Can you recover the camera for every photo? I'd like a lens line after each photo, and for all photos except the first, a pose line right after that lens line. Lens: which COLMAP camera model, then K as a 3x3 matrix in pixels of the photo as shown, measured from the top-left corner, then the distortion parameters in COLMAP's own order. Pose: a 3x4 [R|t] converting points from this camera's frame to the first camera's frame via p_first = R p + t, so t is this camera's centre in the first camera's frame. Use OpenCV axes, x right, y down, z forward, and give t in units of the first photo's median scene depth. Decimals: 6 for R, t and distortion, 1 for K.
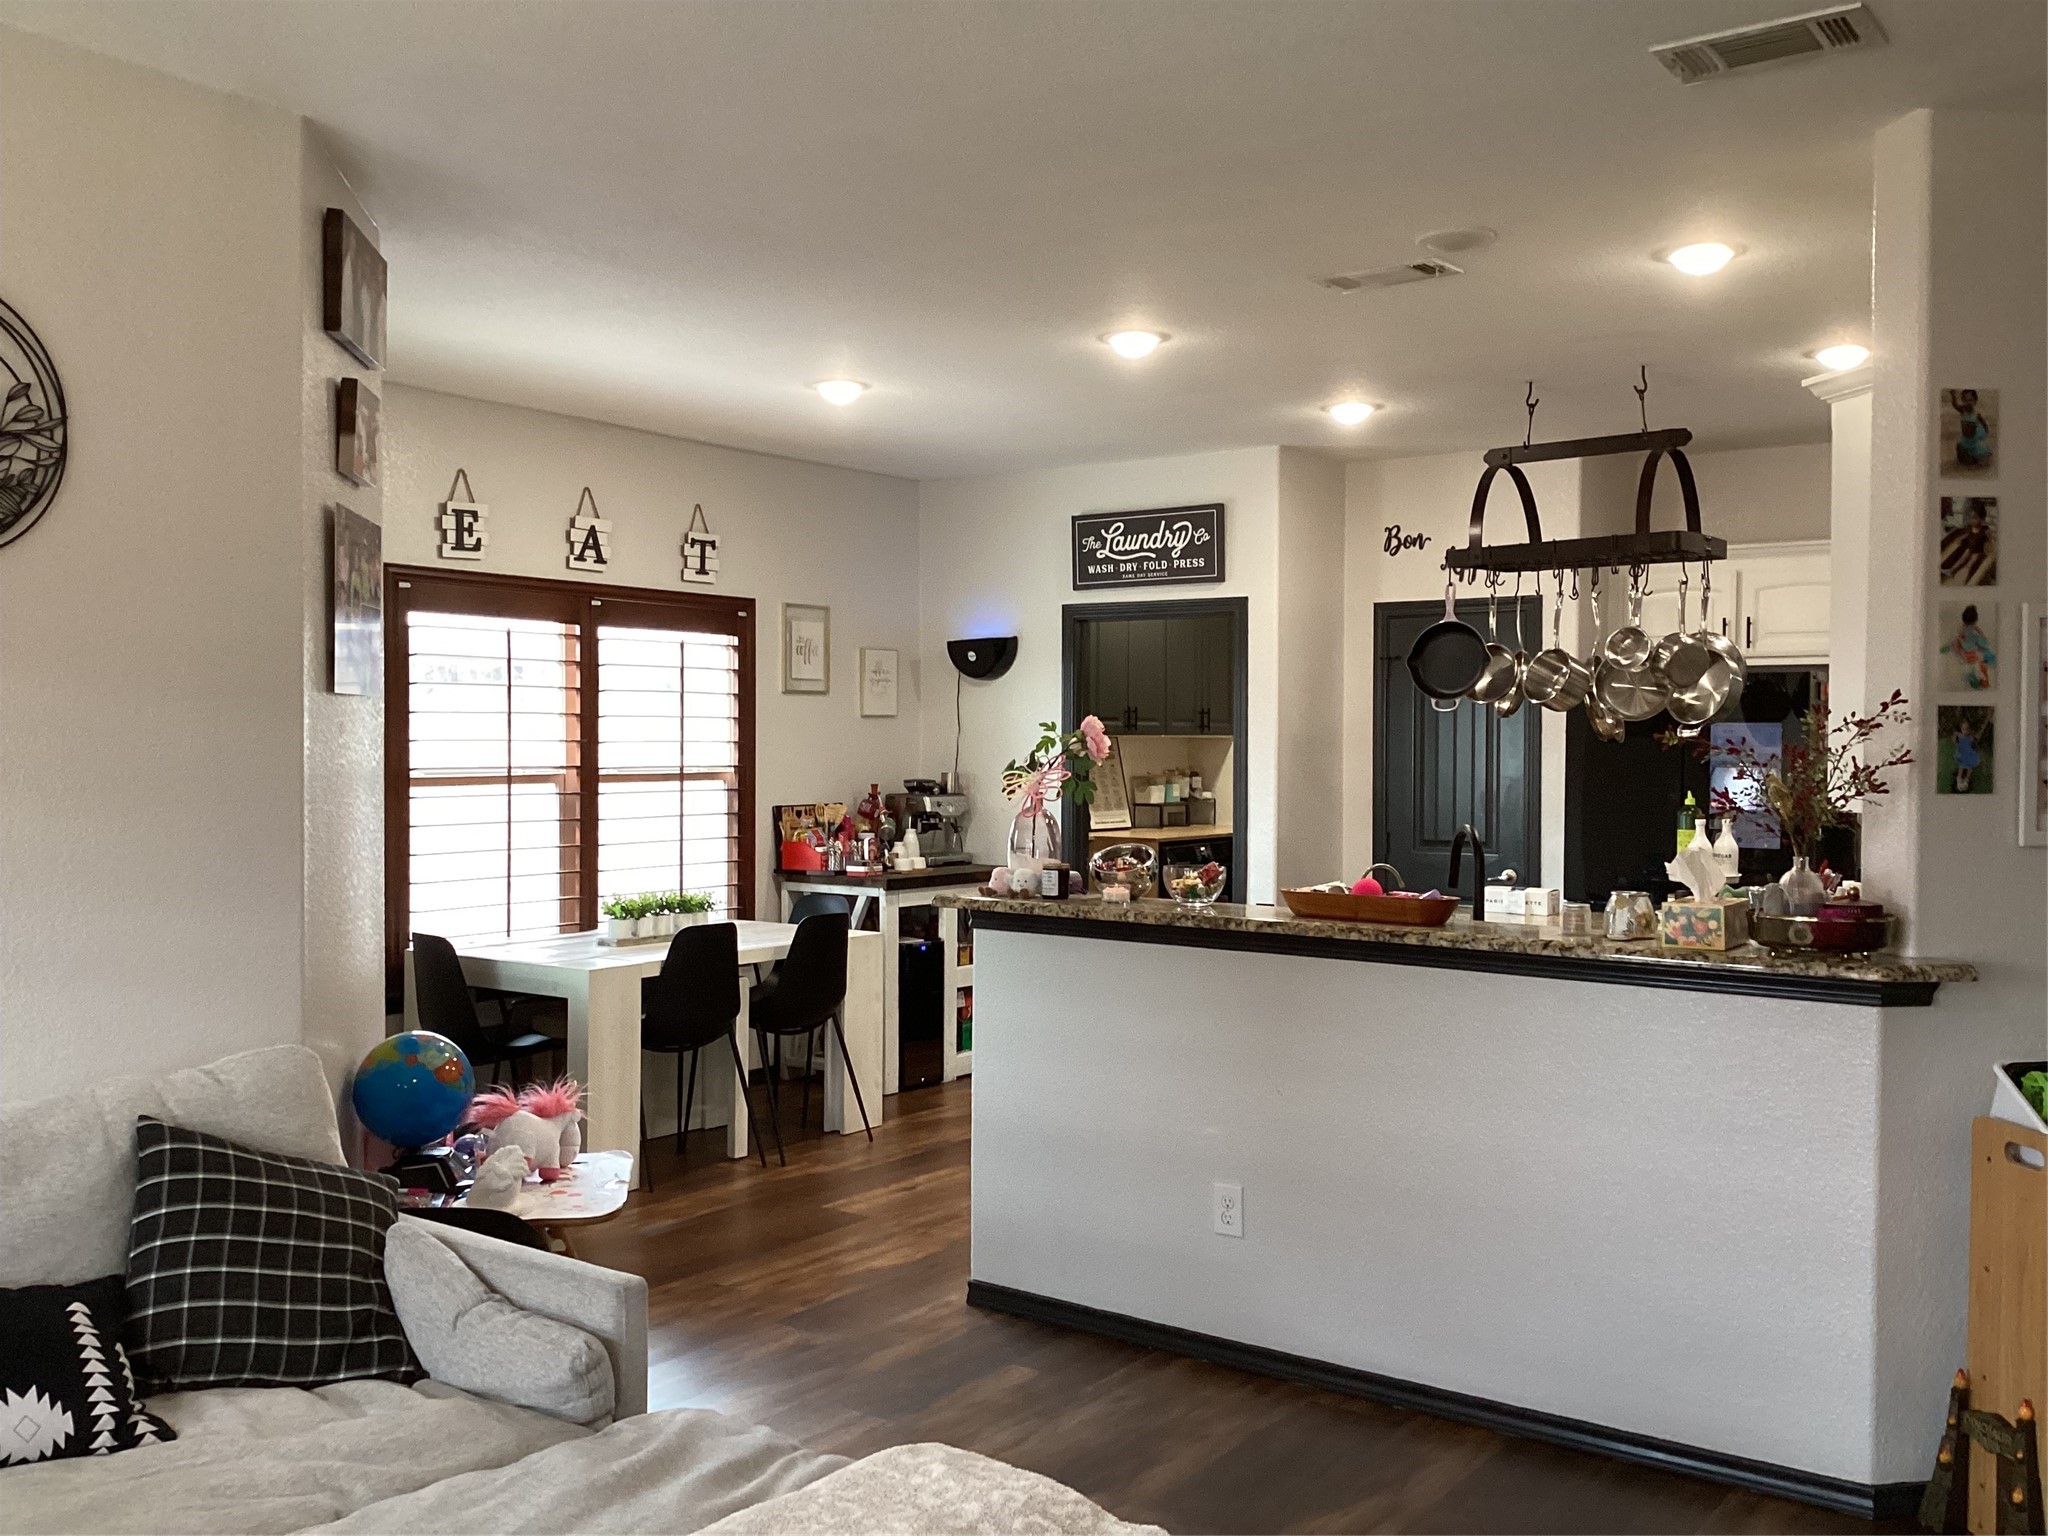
lens RADIAL K [[1844.6, 0, 1024.0], [0, 1844.6, 768.0], [0, 0, 1]] dist [0.056024, -0.109645]
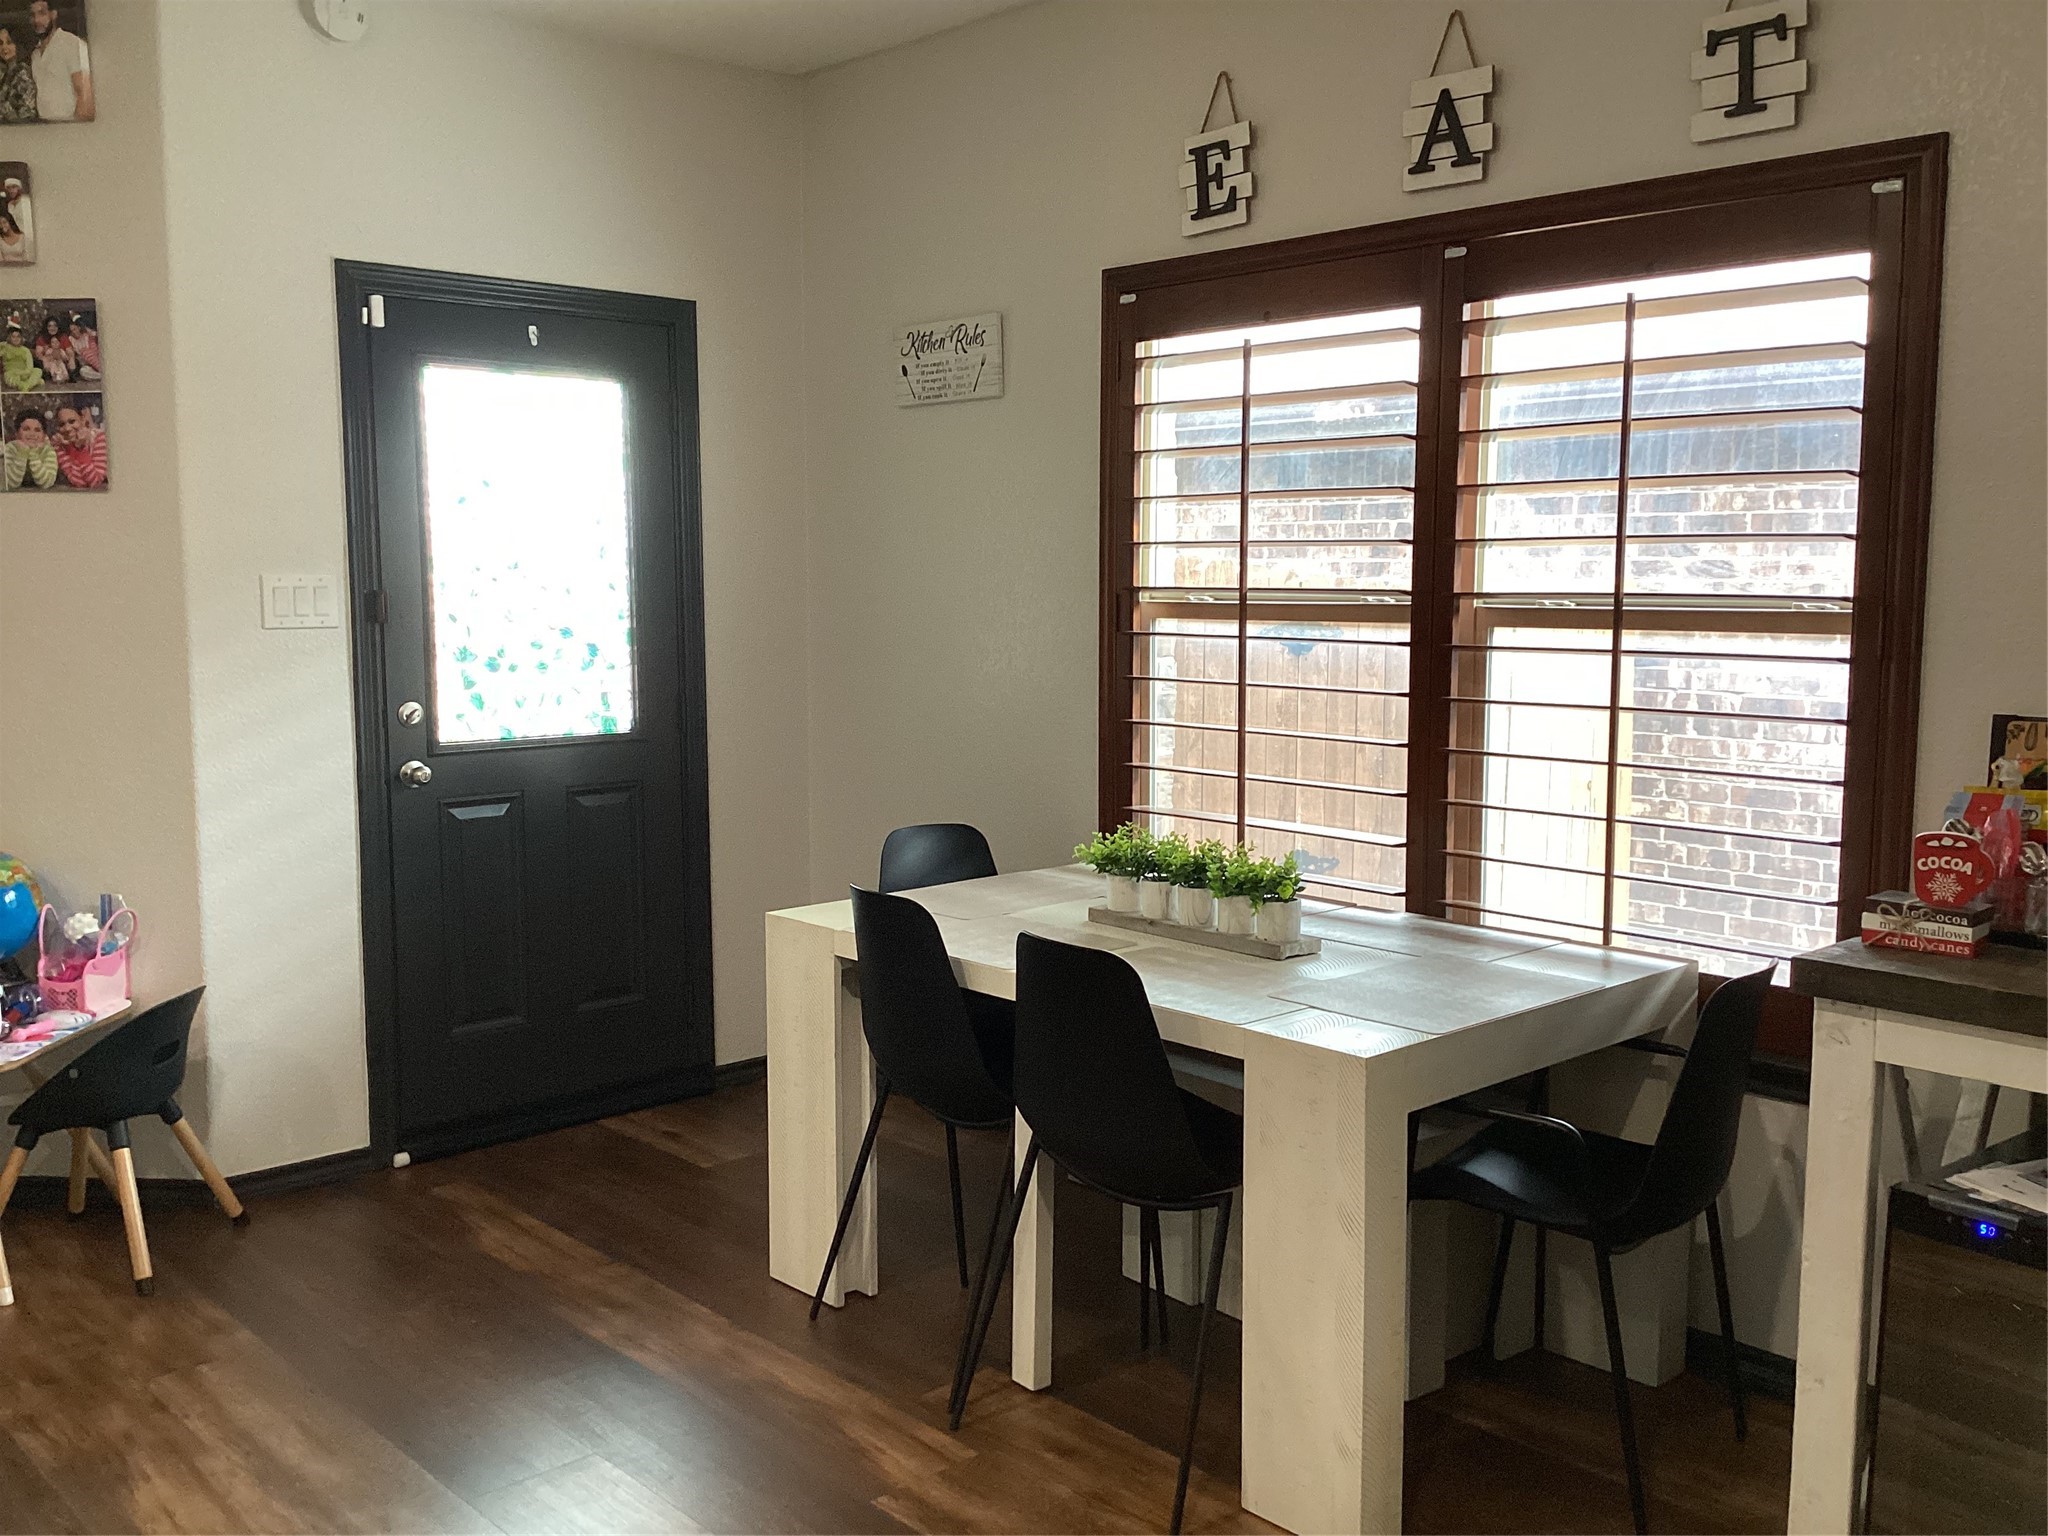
lens RADIAL K [[1844.6, 0, 1024.0], [0, 1844.6, 768.0], [0, 0, 1]] dist [0.056024, -0.109645]
pose [[-0.198717, 0.108178, -0.974068, 0.283257], [-0.010187, 0.993608, 0.112426, -0.007906], [0.980004, 0.032264, -0.196344, 0.993088]]
